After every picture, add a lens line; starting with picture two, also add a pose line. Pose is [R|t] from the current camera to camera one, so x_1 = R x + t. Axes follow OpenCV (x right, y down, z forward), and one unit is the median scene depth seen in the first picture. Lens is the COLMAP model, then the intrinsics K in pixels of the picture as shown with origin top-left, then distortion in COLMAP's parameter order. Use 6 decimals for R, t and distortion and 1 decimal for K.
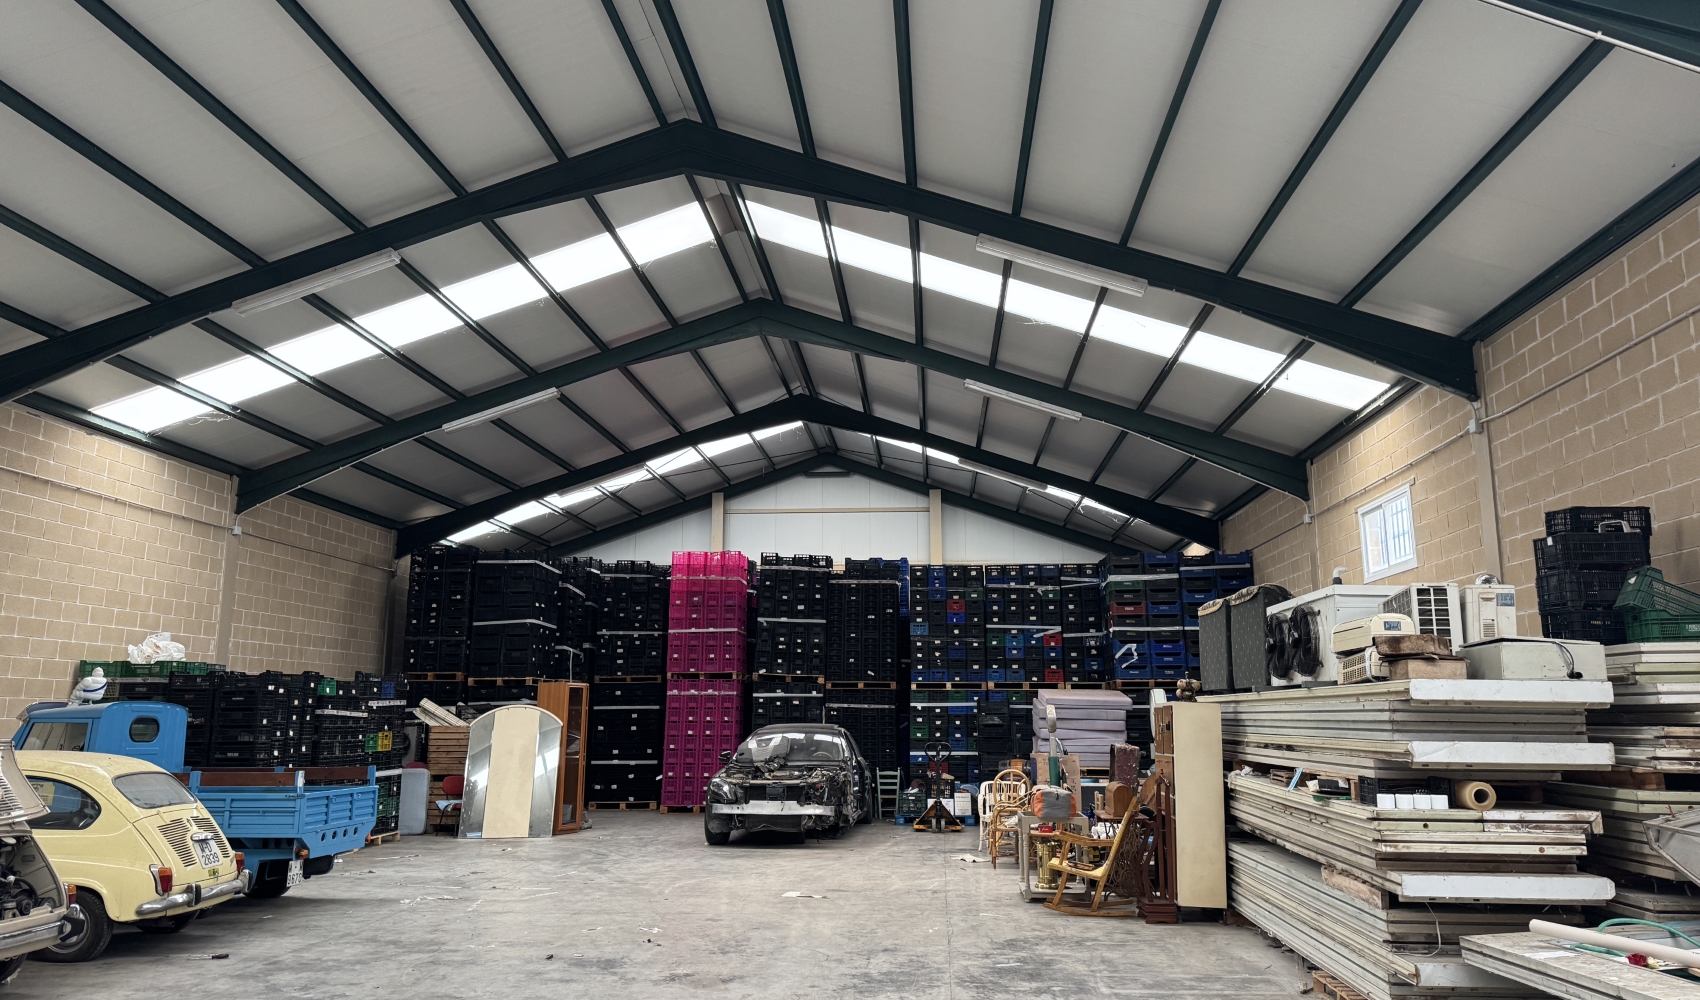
lens RADIAL K [[1195.5, 0, 857.1], [0, 1195.5, 510.4], [0, 0, 1]] dist [0.134556, -0.271643]
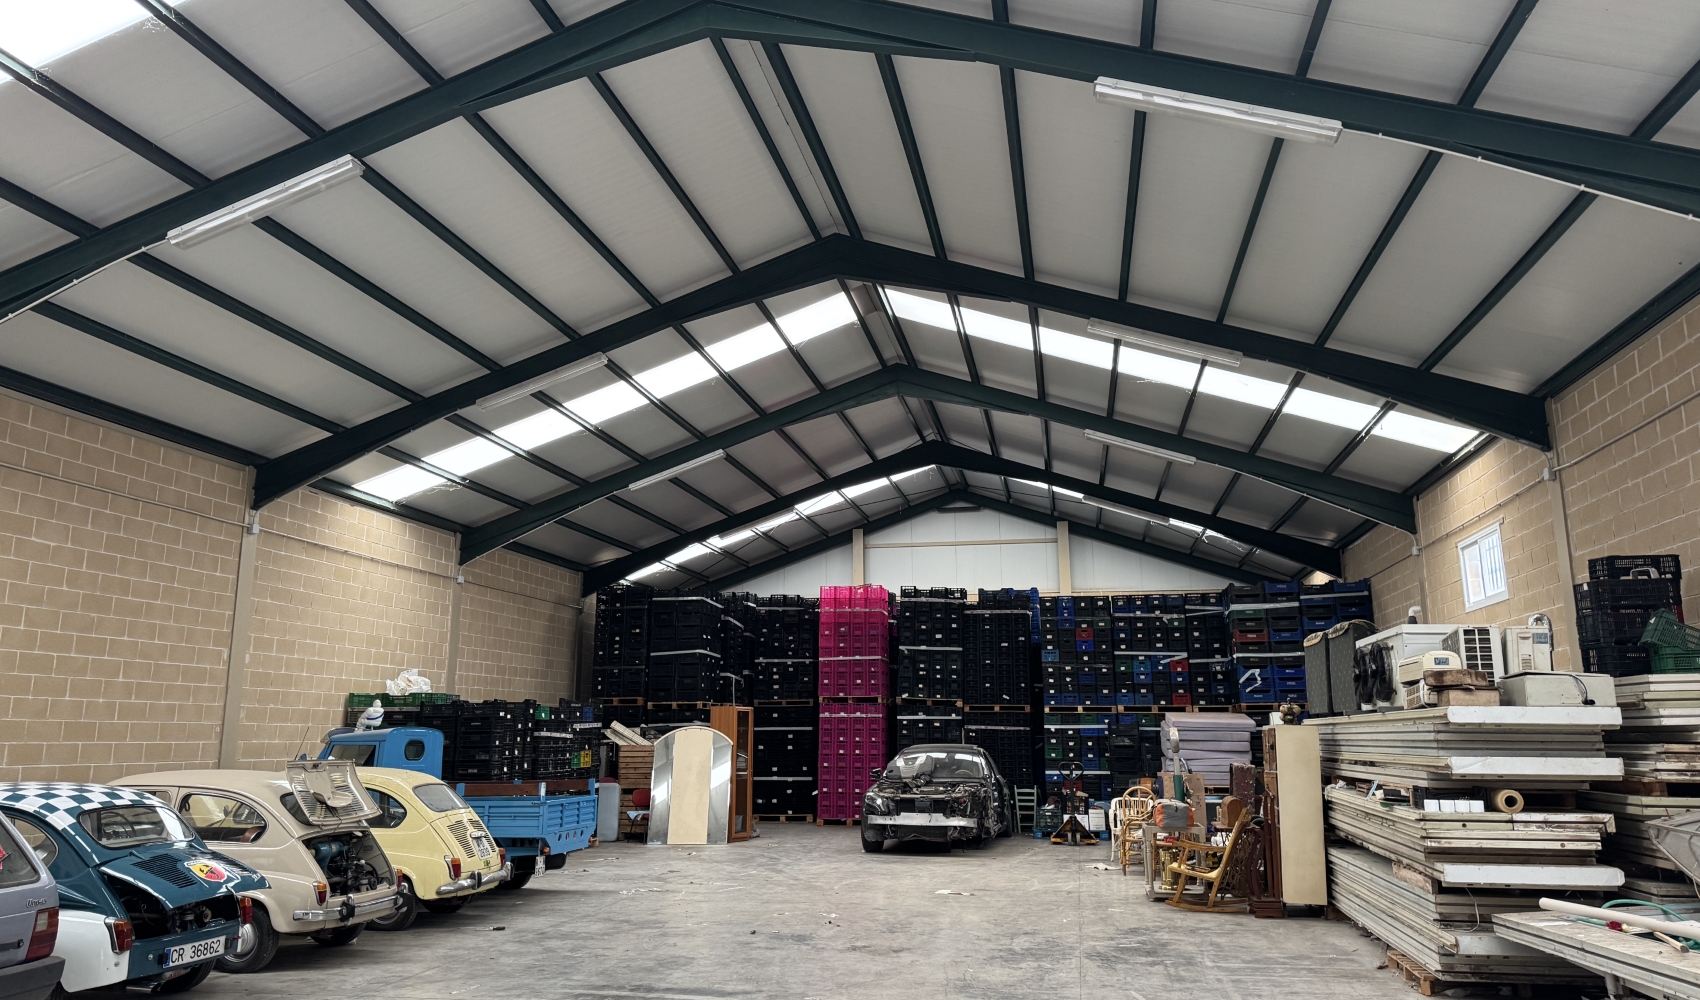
lens RADIAL K [[1187.7, 0, 838.2], [0, 1187.7, 497.3], [0, 0, 1]] dist [0.132545, -0.227601]
pose [[0.992004, -0.027433, -0.123185, -0.000942], [0.023890, 0.999260, -0.030148, -0.015605], [0.123921, 0.026964, 0.991926, -0.092683]]
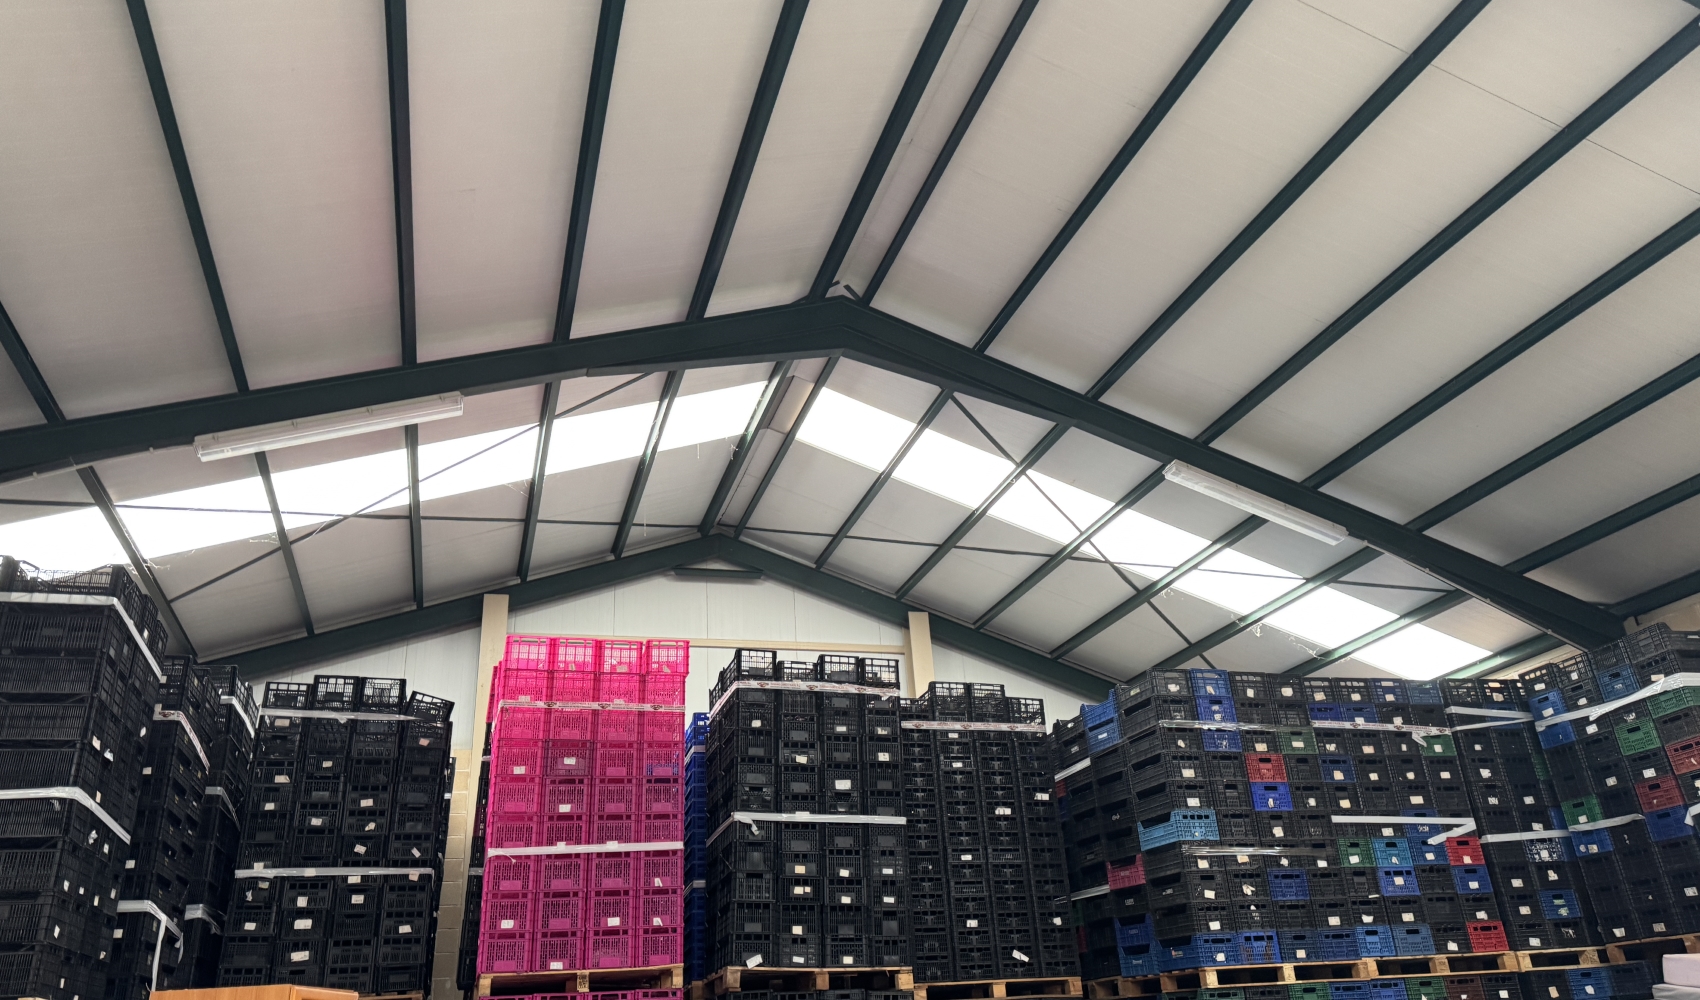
lens RADIAL K [[1186.2, 0, 852.0], [0, 1186.2, 510.9], [0, 0, 1]] dist [0.126468, -0.193501]
pose [[0.925644, 0.099493, 0.365082, -0.214173], [0.001190, 0.964044, -0.265741, 0.106452], [-0.378395, 0.246416, 0.892242, 0.670188]]
